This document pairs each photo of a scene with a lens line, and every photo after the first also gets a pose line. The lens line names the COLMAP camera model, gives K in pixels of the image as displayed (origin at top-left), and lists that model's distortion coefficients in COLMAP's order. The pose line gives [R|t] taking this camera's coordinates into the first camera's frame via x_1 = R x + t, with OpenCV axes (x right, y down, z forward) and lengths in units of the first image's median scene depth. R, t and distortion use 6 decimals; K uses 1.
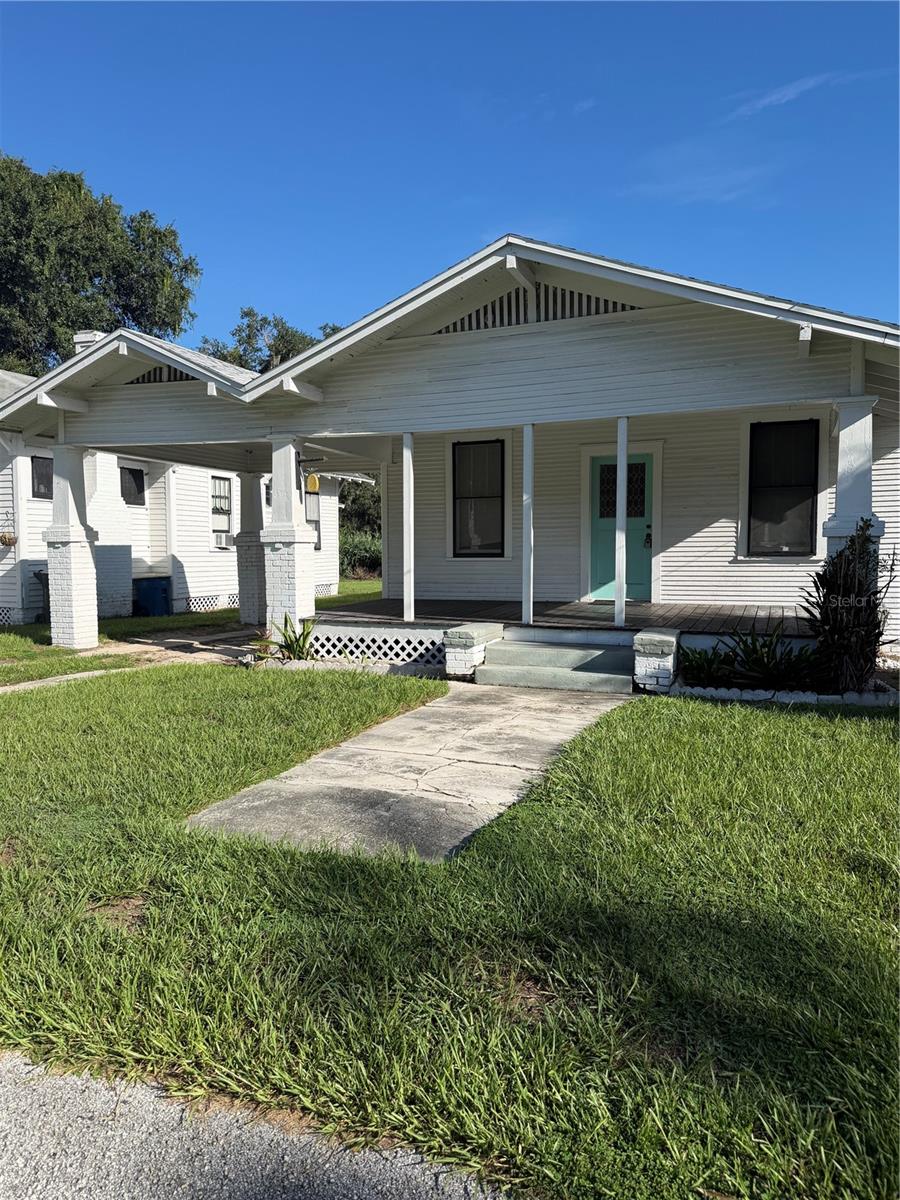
lens RADIAL K [[854.7, 0, 441.2], [0, 854.7, 602.9], [0, 0, 1]] dist [0.075298, -0.069350]
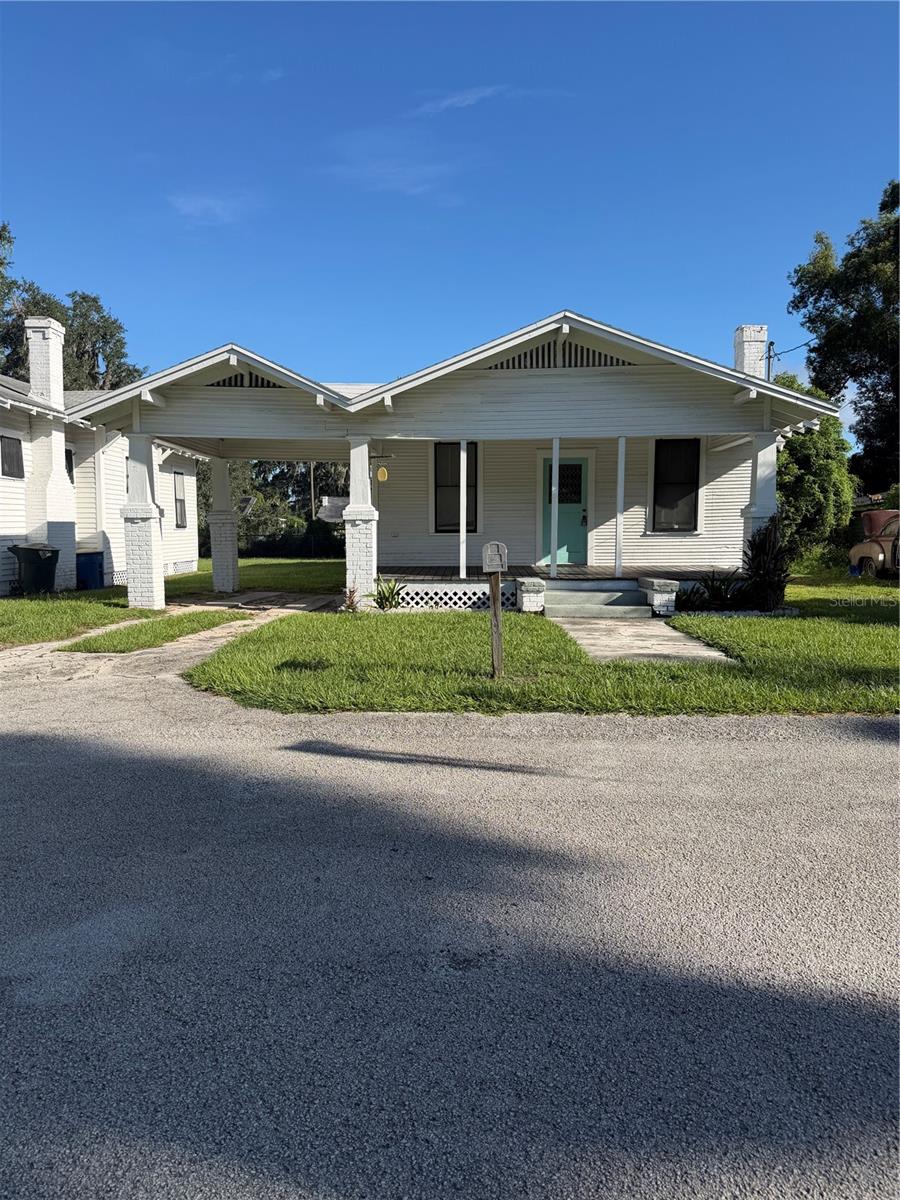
lens RADIAL K [[839.0, 0, 450.0], [0, 839.0, 600.0], [0, 0, 1]] dist [0.139440, -0.190878]
pose [[0.939852, -0.025694, 0.340615, -0.516056], [0.019437, 0.999574, 0.021772, 0.026460], [-0.341029, -0.013842, 0.939951, -0.253986]]
